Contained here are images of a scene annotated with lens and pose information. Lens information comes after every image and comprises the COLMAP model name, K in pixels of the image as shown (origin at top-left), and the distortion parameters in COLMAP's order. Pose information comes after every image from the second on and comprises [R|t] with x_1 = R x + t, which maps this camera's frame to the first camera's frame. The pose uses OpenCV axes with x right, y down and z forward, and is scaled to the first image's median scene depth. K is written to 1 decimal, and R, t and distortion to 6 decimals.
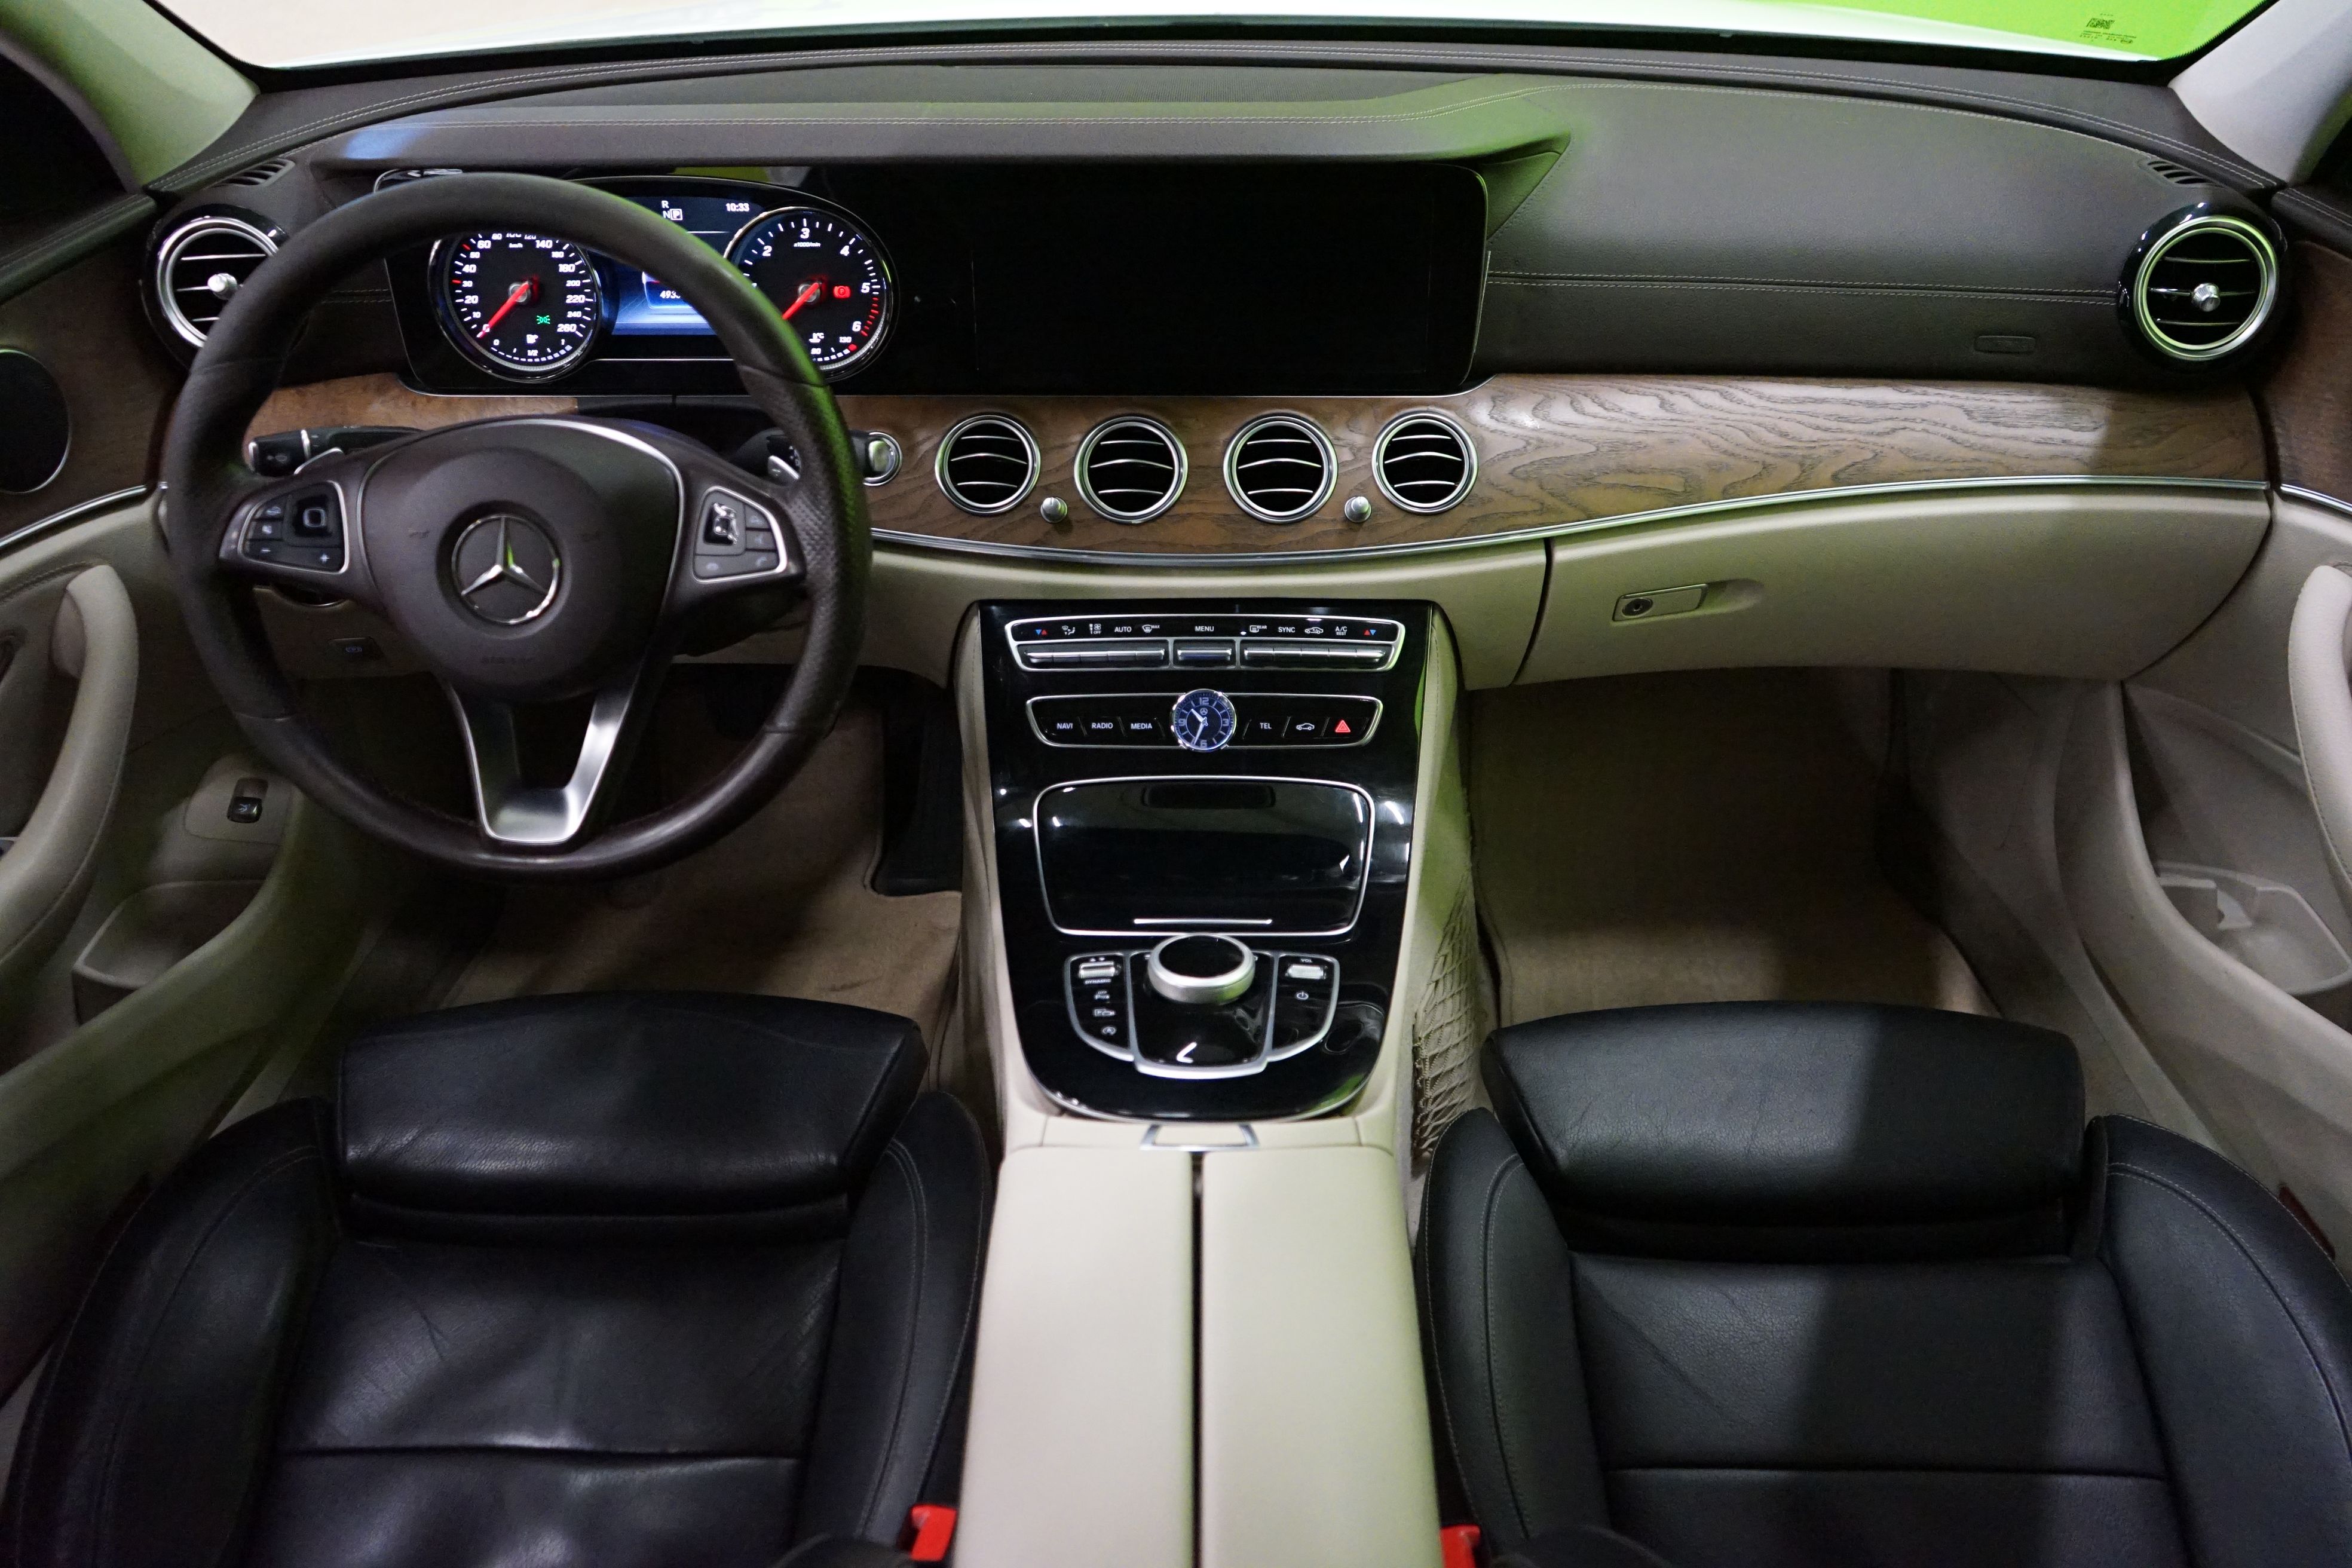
lens RADIAL K [[1891.0, 0, 1171.0], [0, 1891.0, 781.6], [0, 0, 1]] dist [-0.001084, -0.002240]
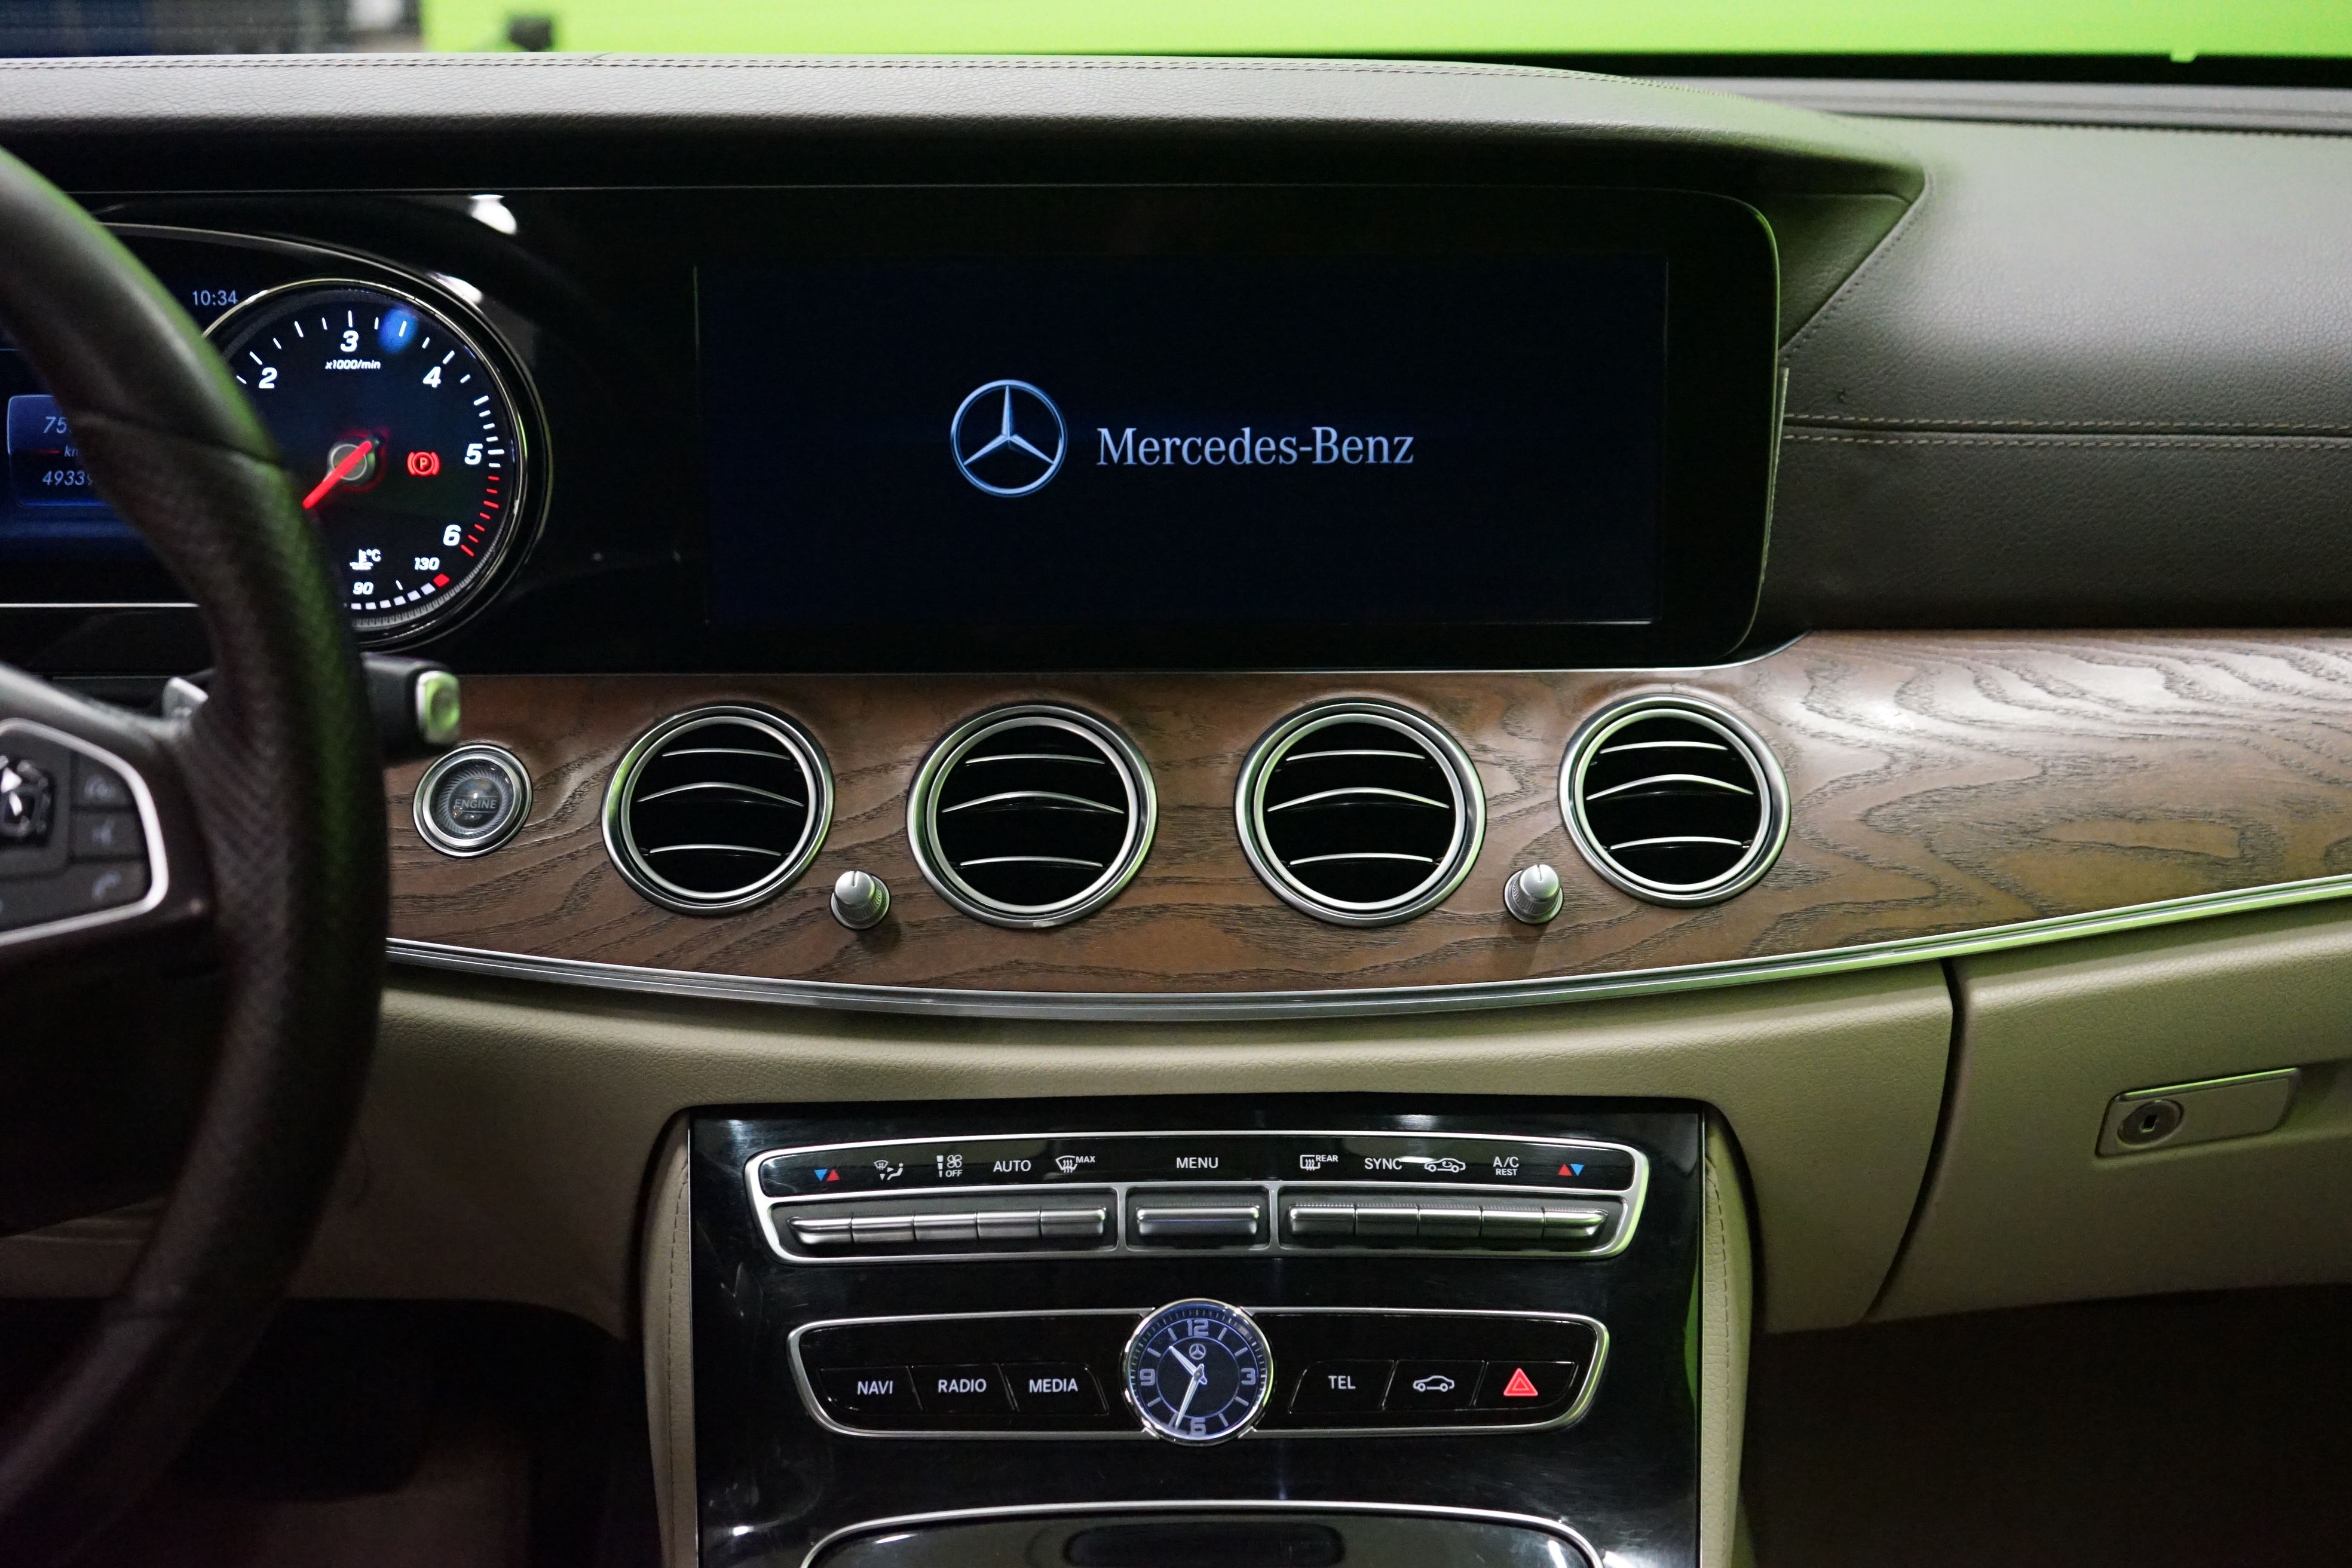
lens RADIAL K [[3068.5, 0, 1184.2], [0, 3068.5, 787.8], [0, 0, 1]] dist [-0.017272, 0.000000]
pose [[0.999691, -0.001718, 0.024816, -0.002971], [0.008803, 0.957493, -0.288323, 0.041877], [-0.023265, 0.288452, 0.957212, 0.288955]]
